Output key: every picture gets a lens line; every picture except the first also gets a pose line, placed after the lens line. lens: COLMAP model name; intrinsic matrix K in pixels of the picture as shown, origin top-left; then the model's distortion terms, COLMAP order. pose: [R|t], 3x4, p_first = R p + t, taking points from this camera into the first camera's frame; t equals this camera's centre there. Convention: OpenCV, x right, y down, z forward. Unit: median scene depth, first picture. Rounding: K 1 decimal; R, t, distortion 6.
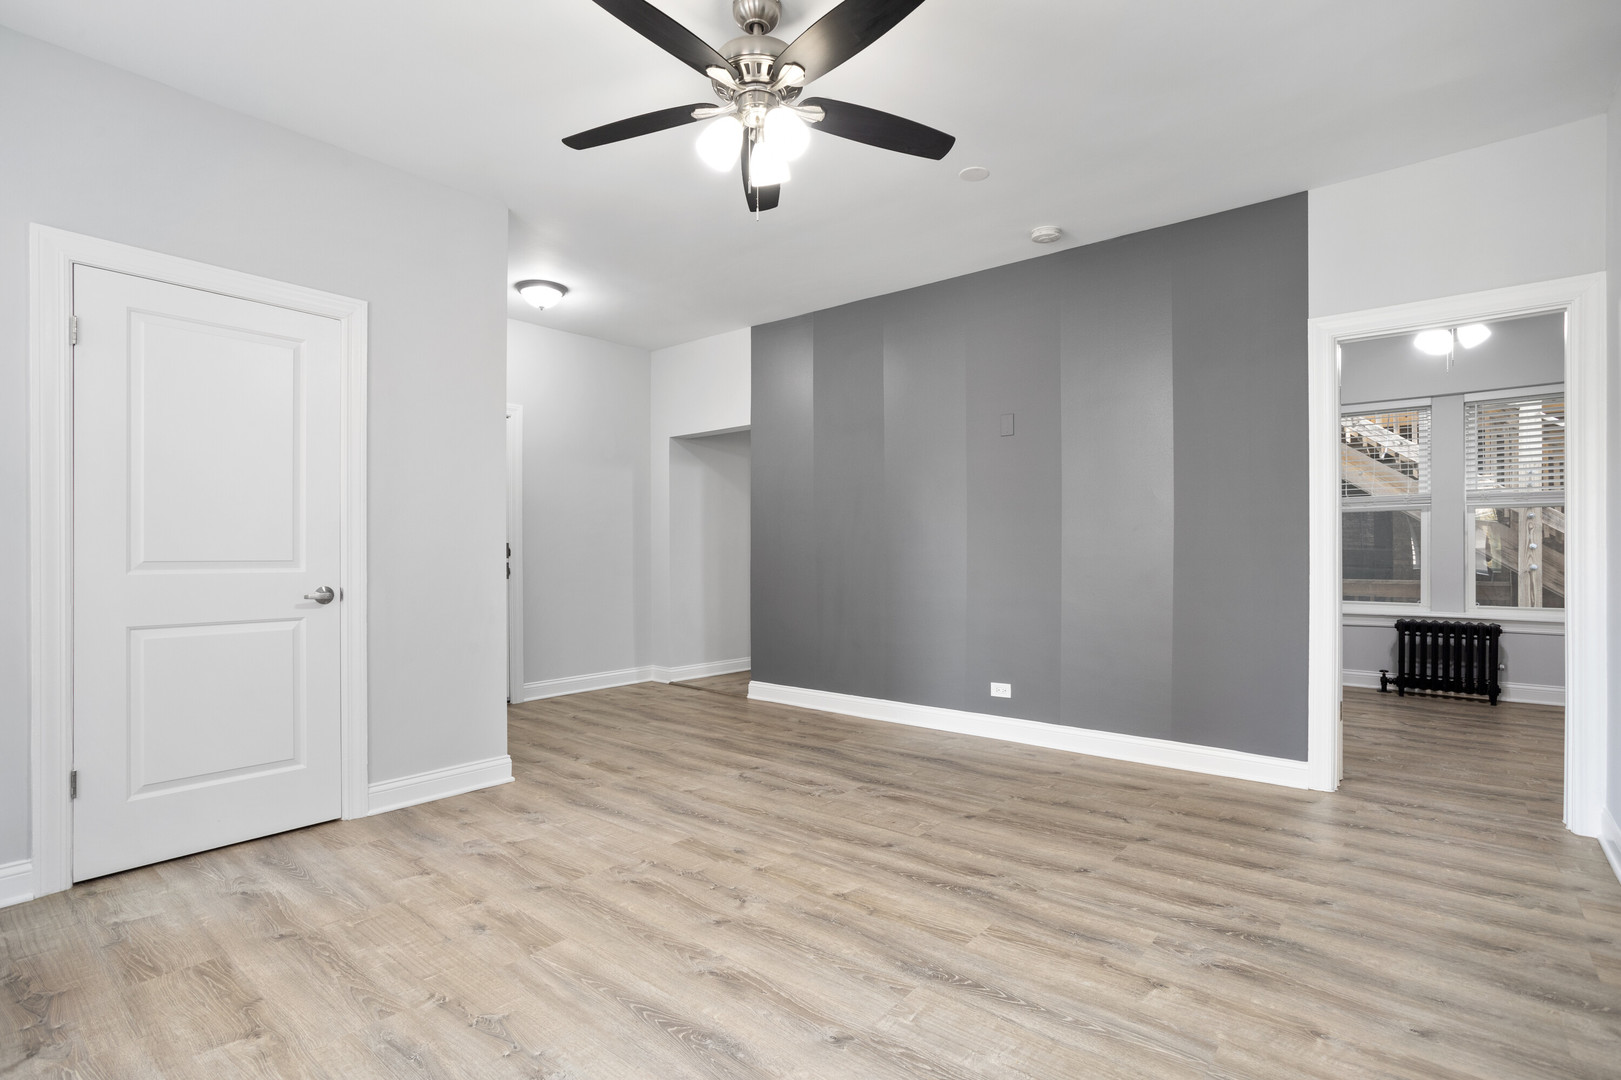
lens RADIAL K [[777.7, 0, 810.5], [0, 777.7, 540.0], [0, 0, 1]] dist [-0.003190, 0.000163]
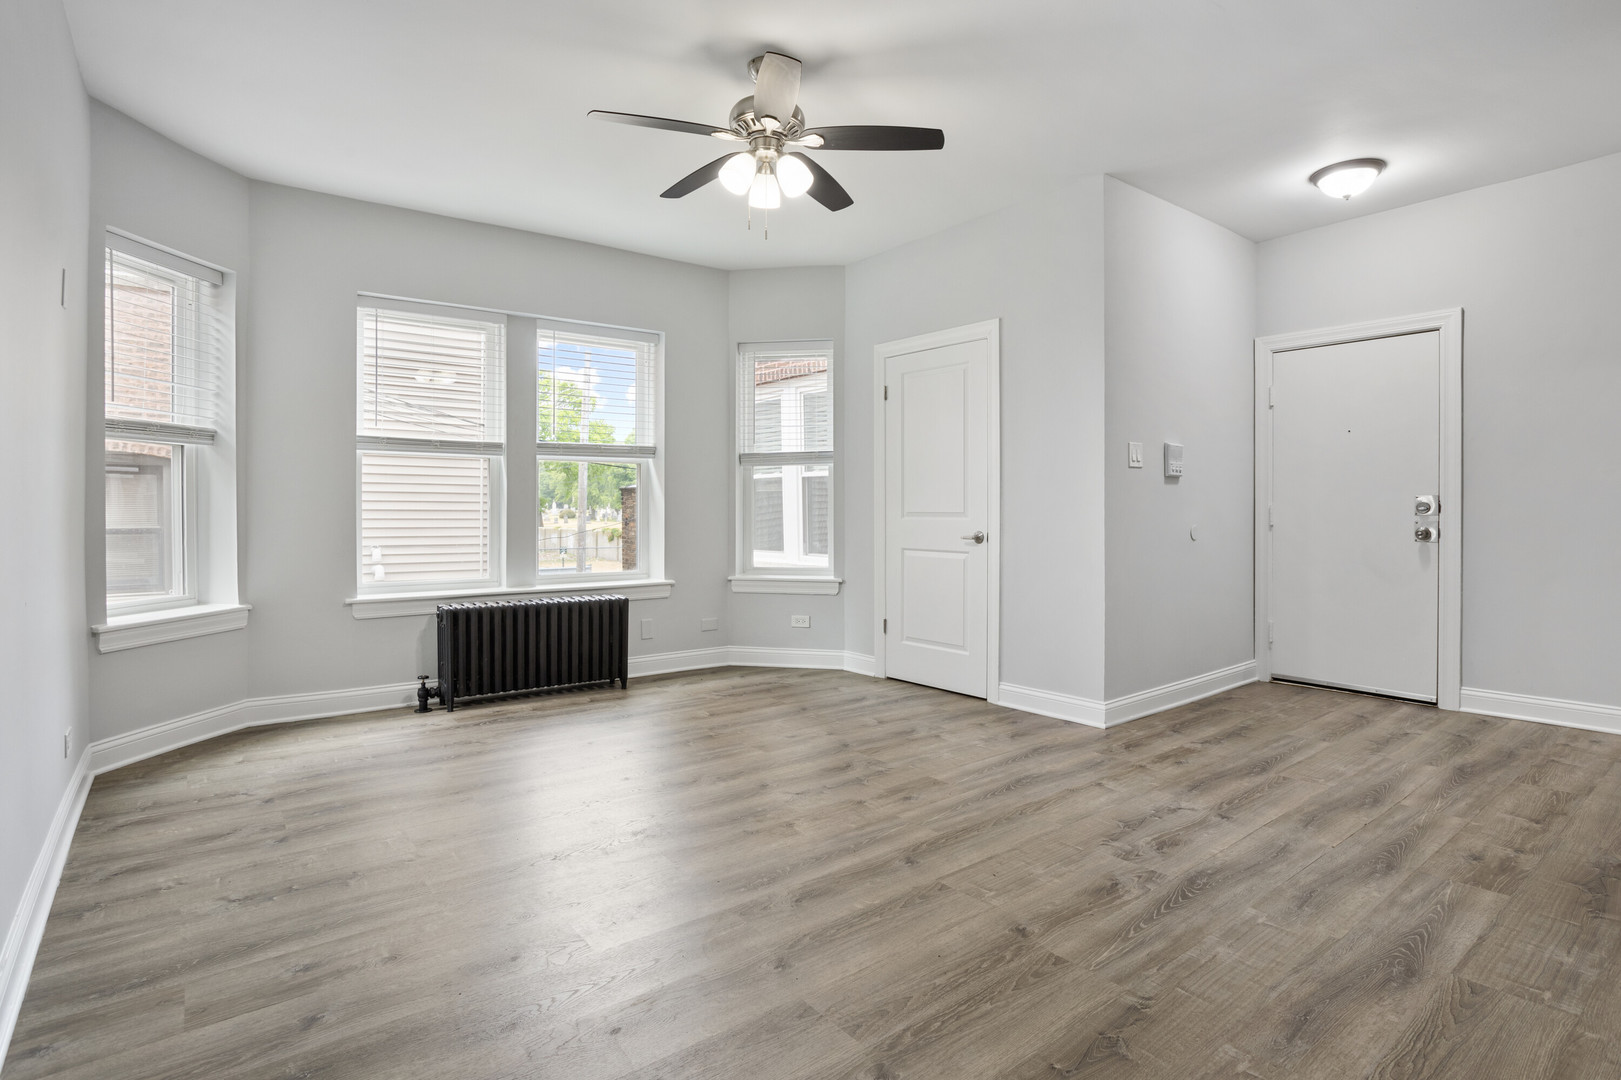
lens RADIAL K [[813.4, 0, 814.8], [0, 813.4, 514.0], [0, 0, 1]] dist [-0.041317, 0.013844]
pose [[-0.201391, 0.001424, -0.979510, 0.908726], [0.013663, 0.999906, -0.001356, 0.027612], [0.979416, -0.013656, -0.201392, 1.032636]]
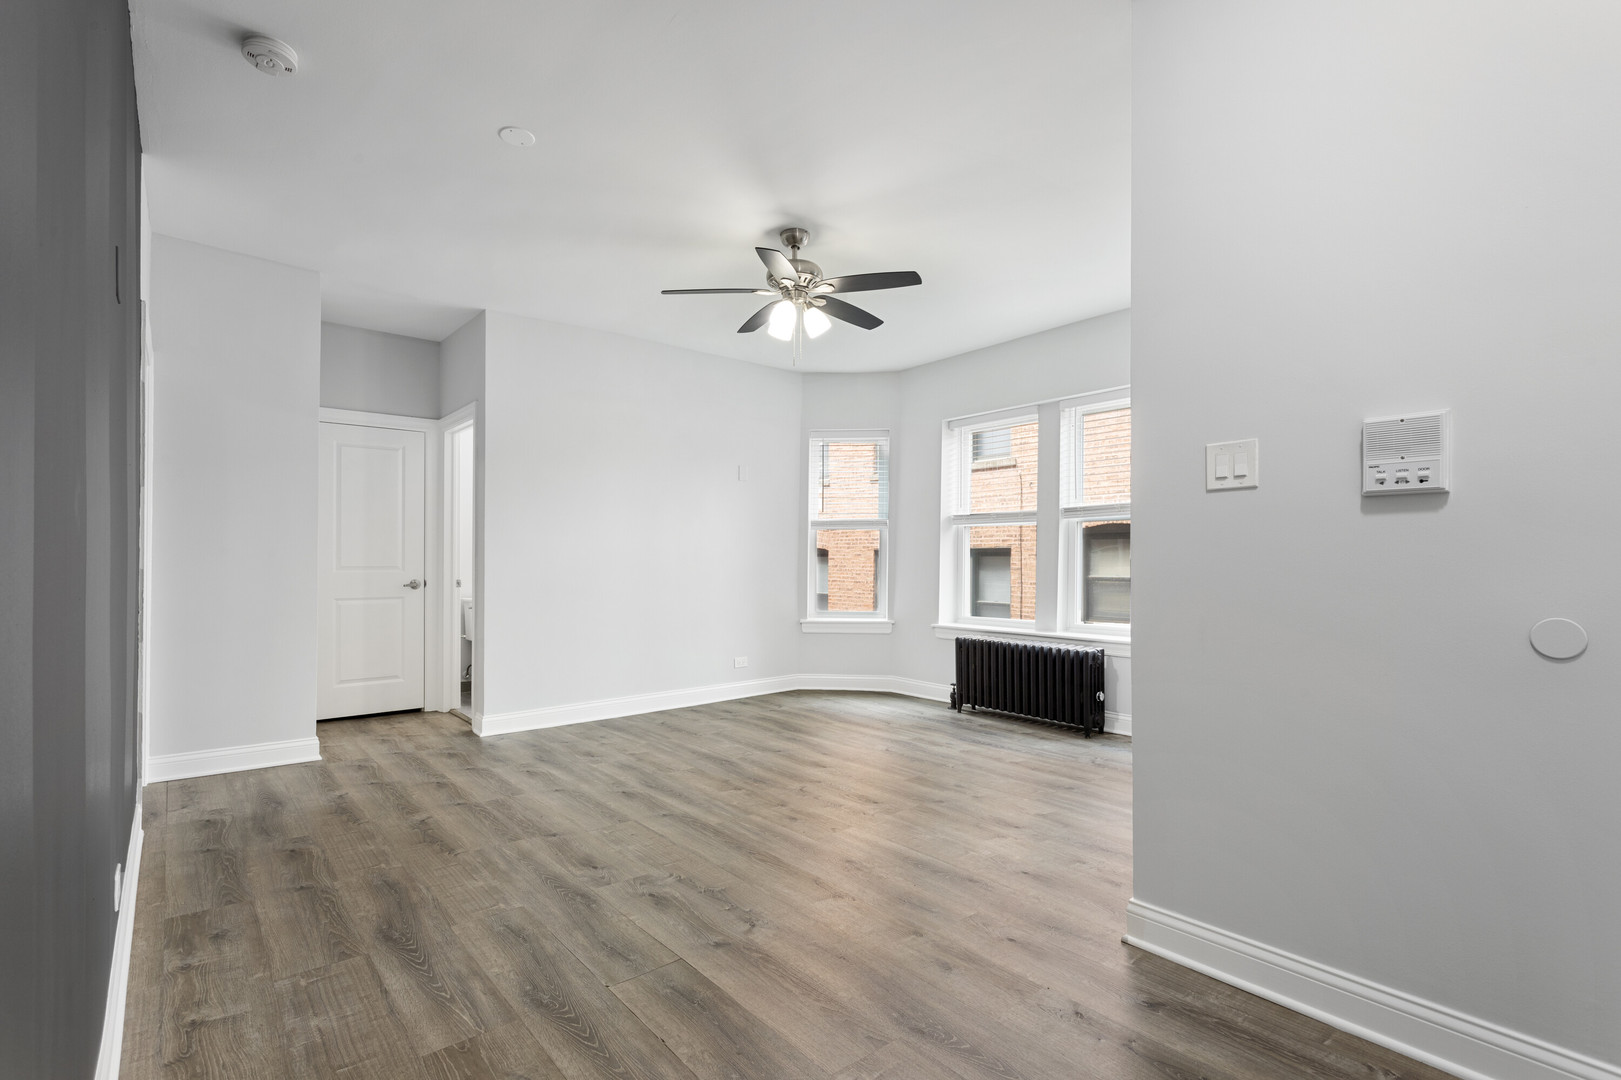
lens RADIAL K [[778.0, 0, 808.5], [0, 778.0, 549.2], [0, 0, 1]] dist [0.022414, -0.000104]
pose [[-0.982072, 0.002701, 0.188484, -0.316420], [-0.003276, 0.999502, -0.031394, 0.029098], [-0.188475, -0.031449, -0.981574, 2.032115]]
